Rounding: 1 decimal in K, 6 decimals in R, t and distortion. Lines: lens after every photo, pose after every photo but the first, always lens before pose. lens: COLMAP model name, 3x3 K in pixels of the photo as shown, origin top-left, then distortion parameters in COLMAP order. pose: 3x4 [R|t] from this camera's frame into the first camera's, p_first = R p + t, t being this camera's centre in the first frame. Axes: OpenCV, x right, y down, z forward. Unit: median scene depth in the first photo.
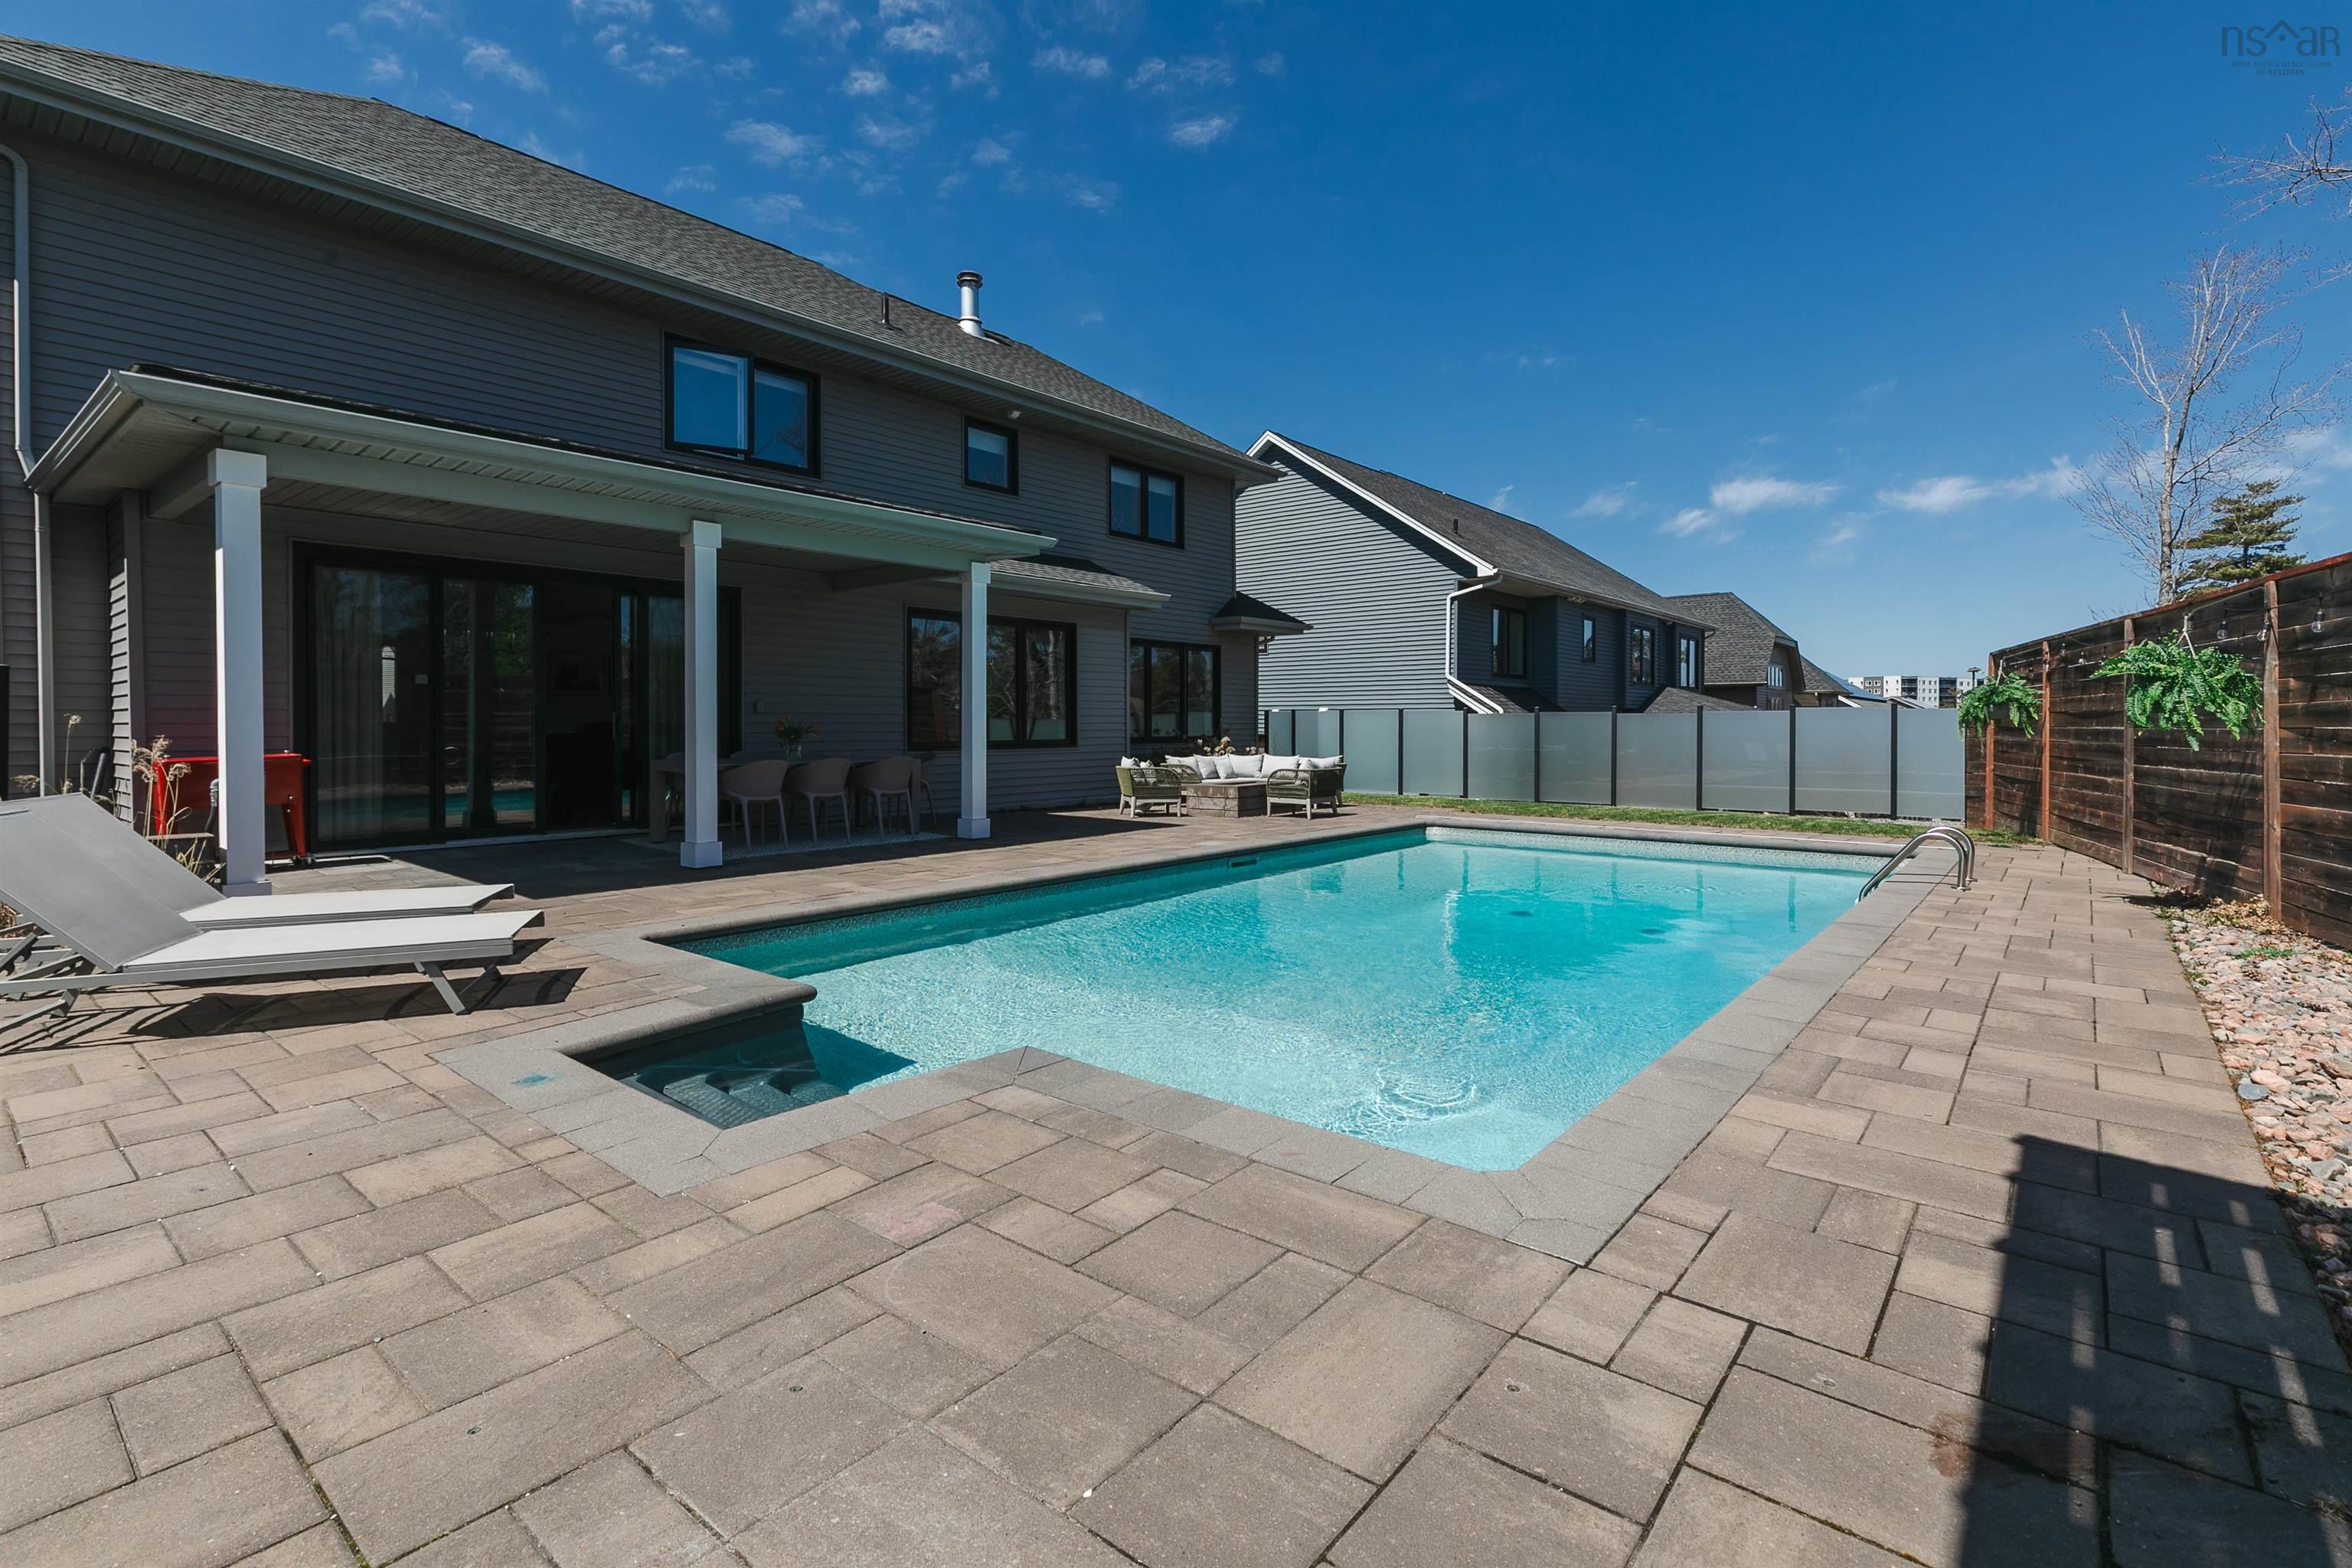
lens RADIAL K [[1063.7, 0, 1175.4], [0, 1063.7, 731.9], [0, 0, 1]] dist [0.001401, 0.000085]
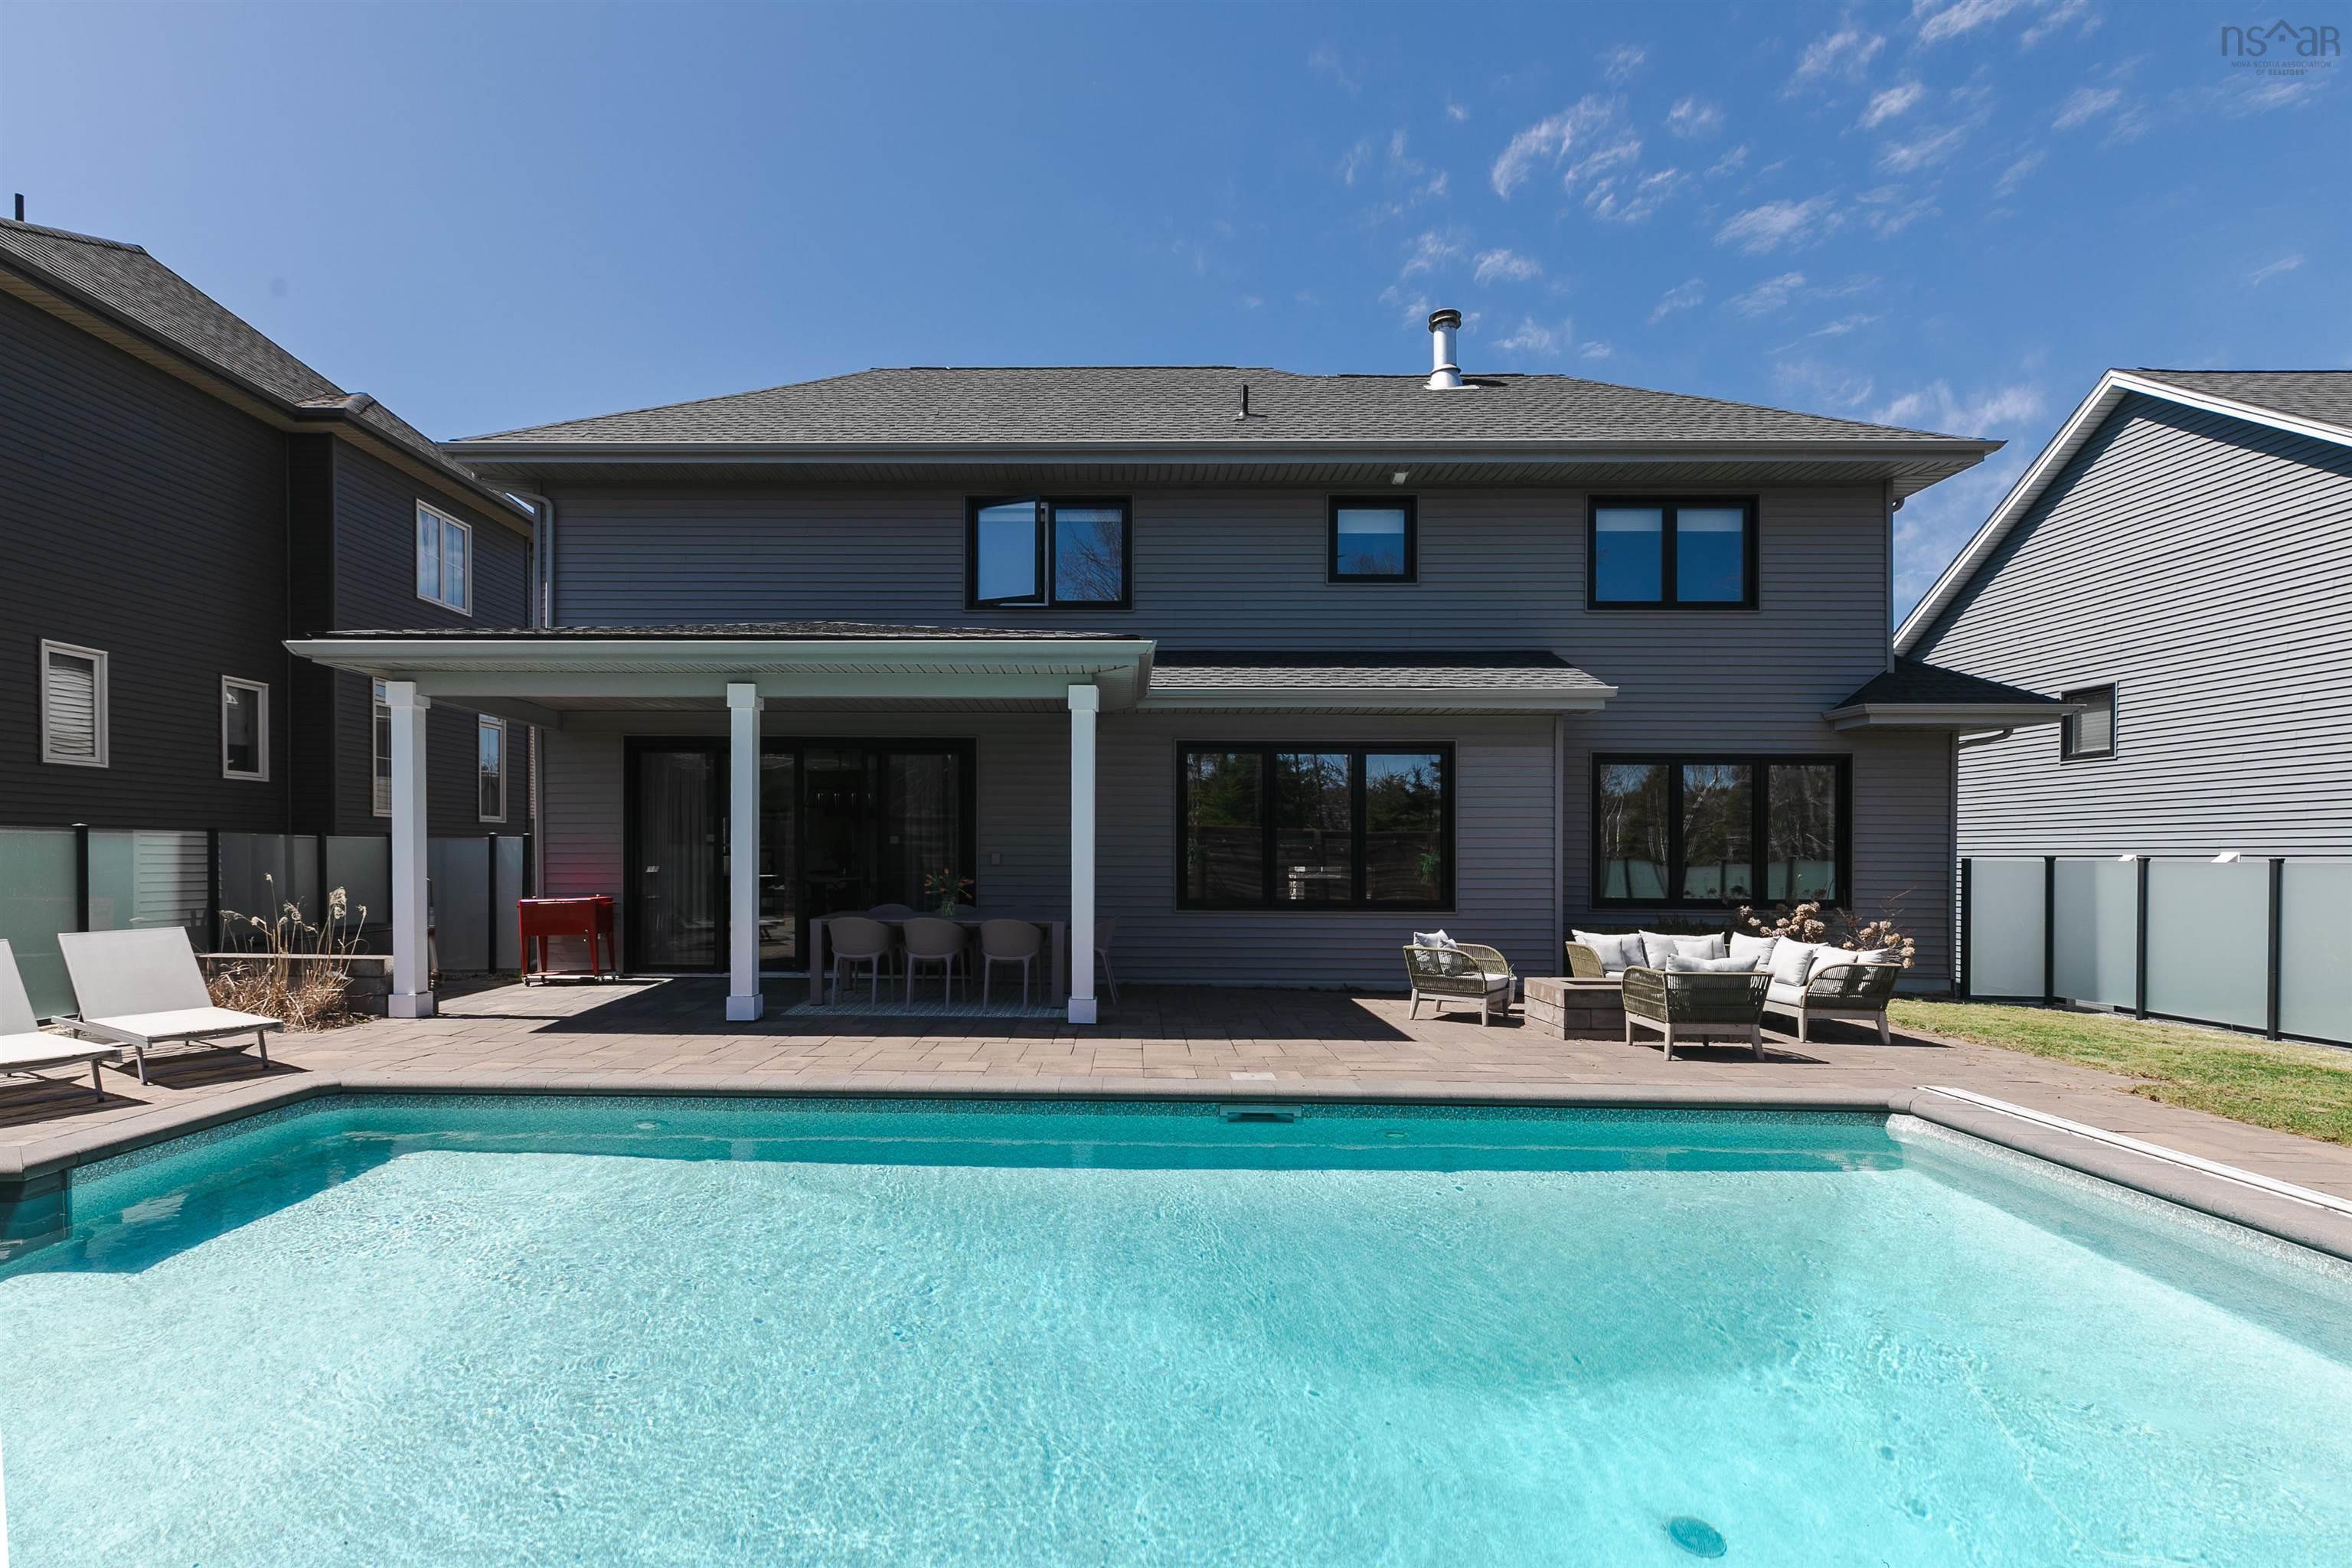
lens RADIAL K [[1081.3, 0, 1171.4], [0, 1081.3, 855.6], [0, 0, 1]] dist [0.001546, -0.000002]
pose [[0.623445, 0.004263, -0.781855, 0.298414], [-0.014058, 0.999885, -0.005758, -0.013904], [0.781740, 0.014581, 0.623433, 0.316785]]
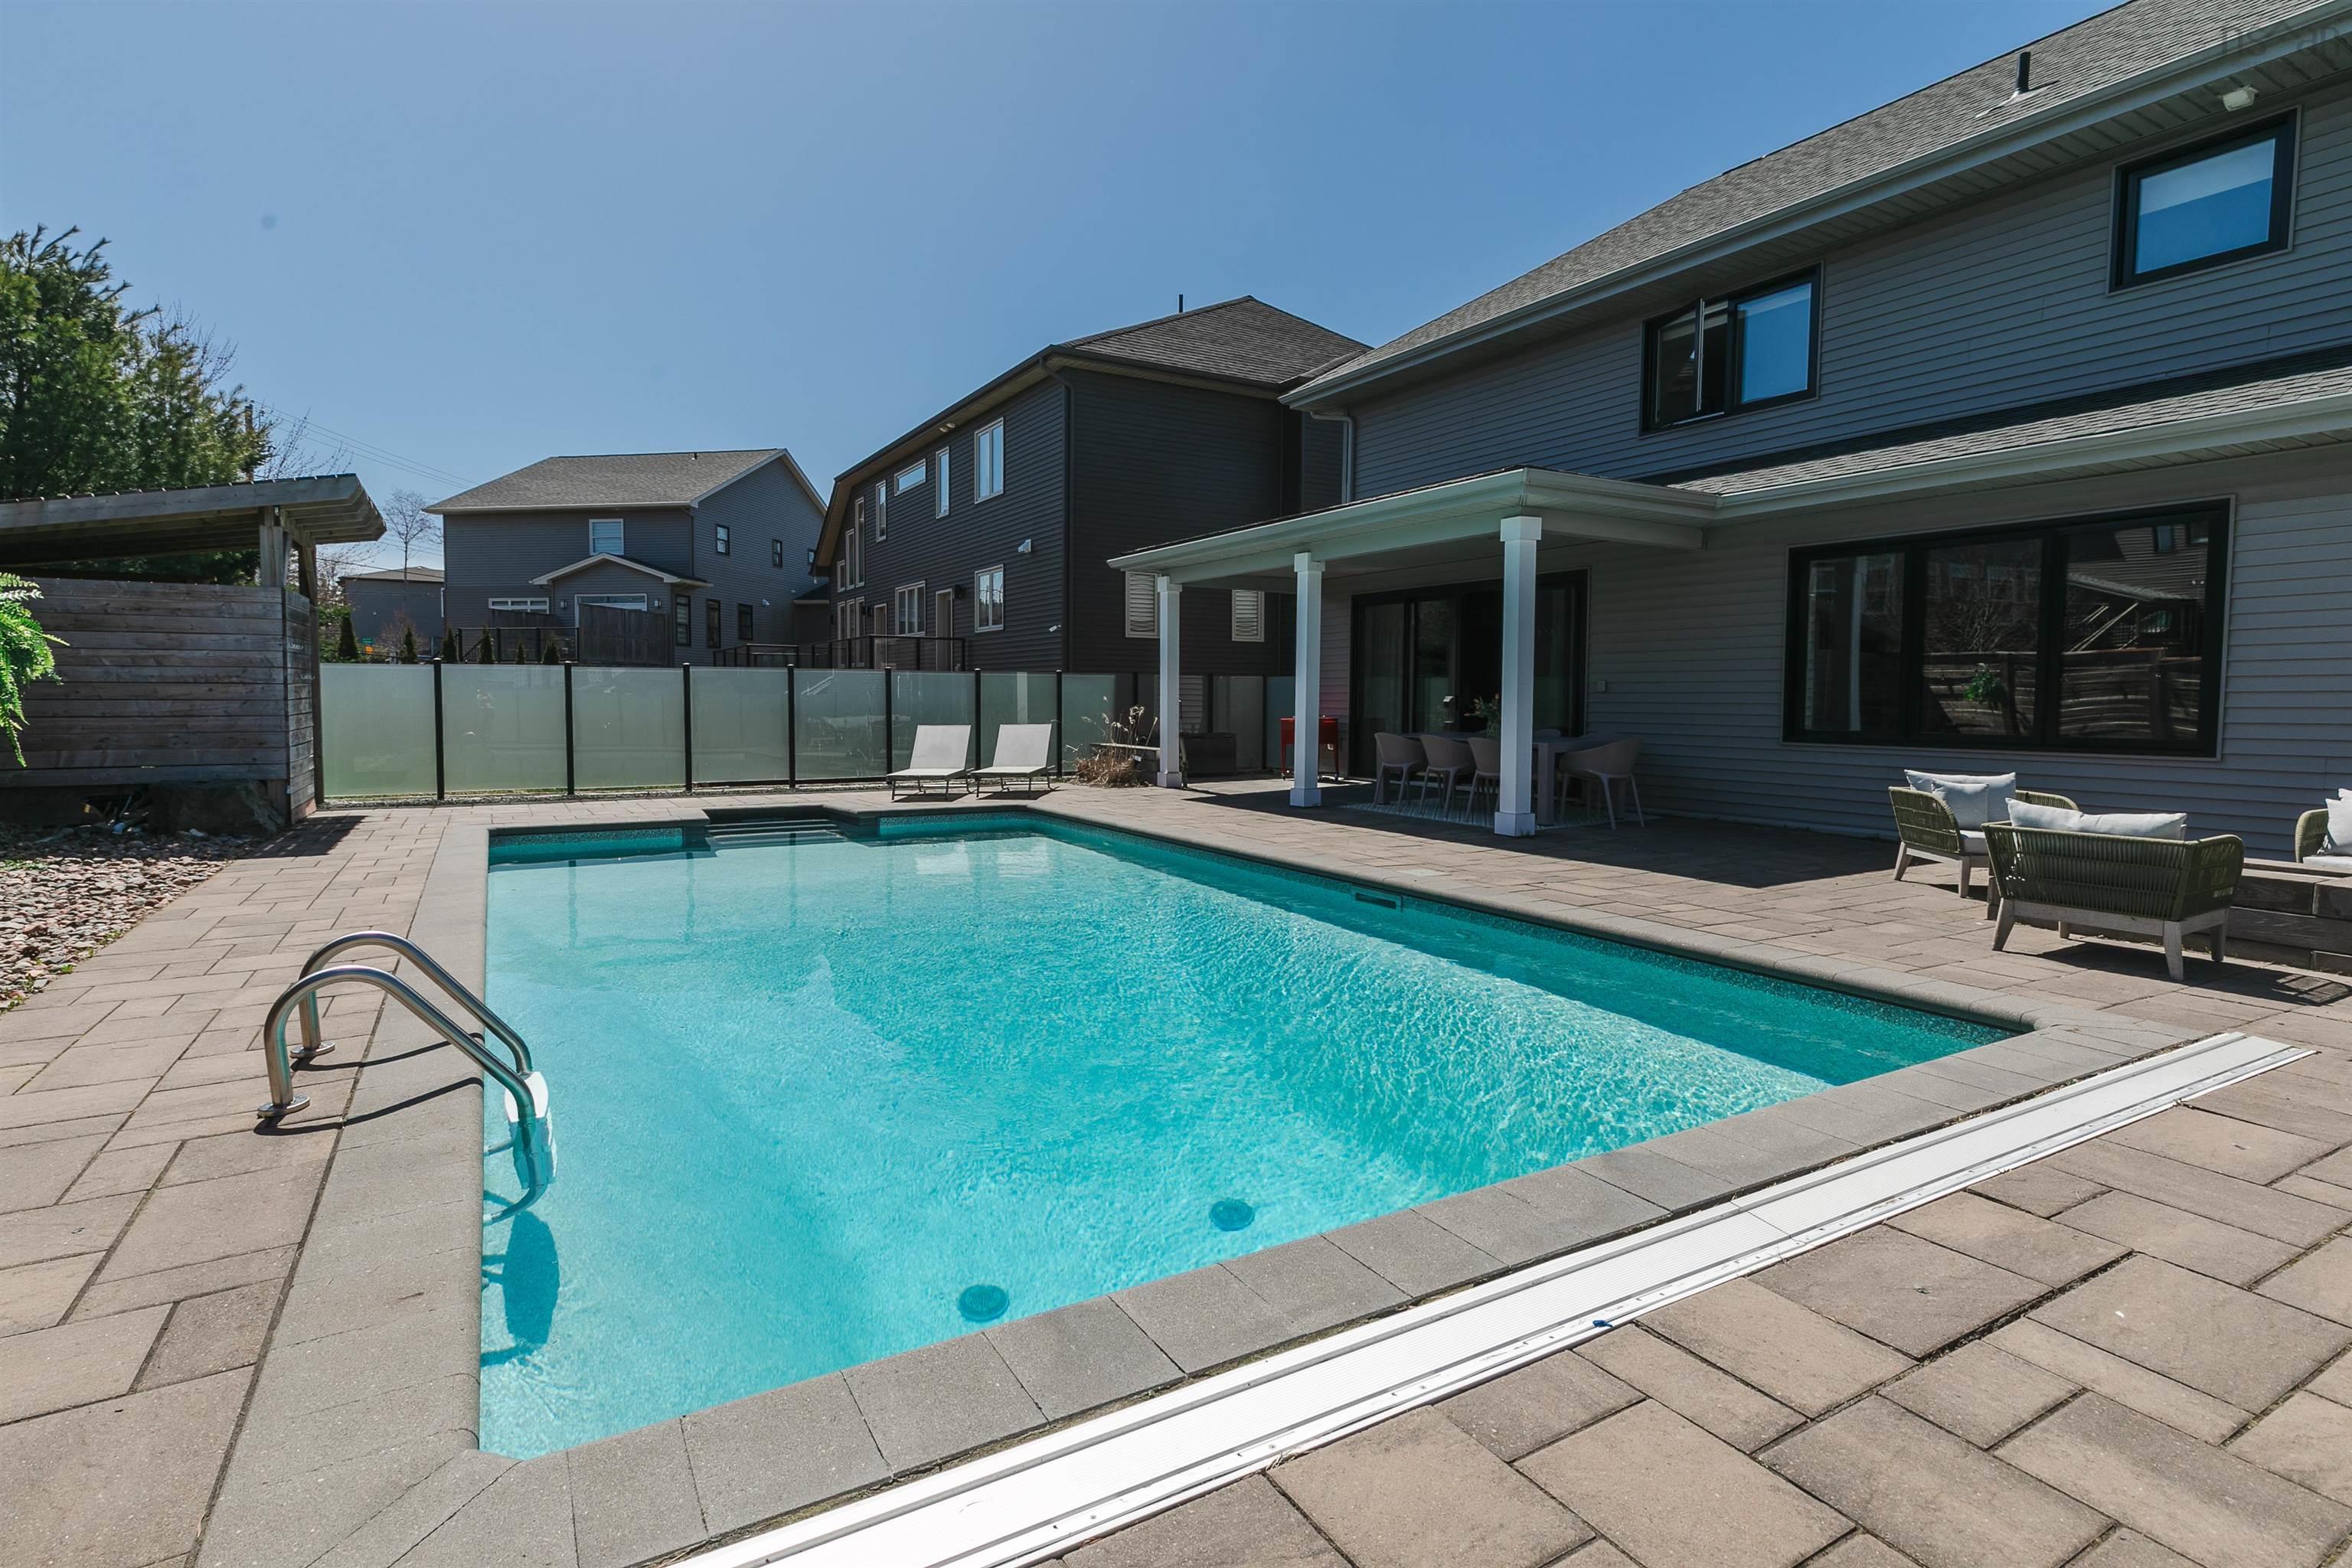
lens RADIAL K [[1061.2, 0, 1167.9], [0, 1061.2, 751.1], [0, 0, 1]] dist [0.000010, -0.000093]
pose [[-0.315730, 0.050524, -0.947503, 0.416774], [-0.010815, 0.998325, 0.056838, -0.009149], [0.948787, 0.028193, -0.314655, 0.564433]]
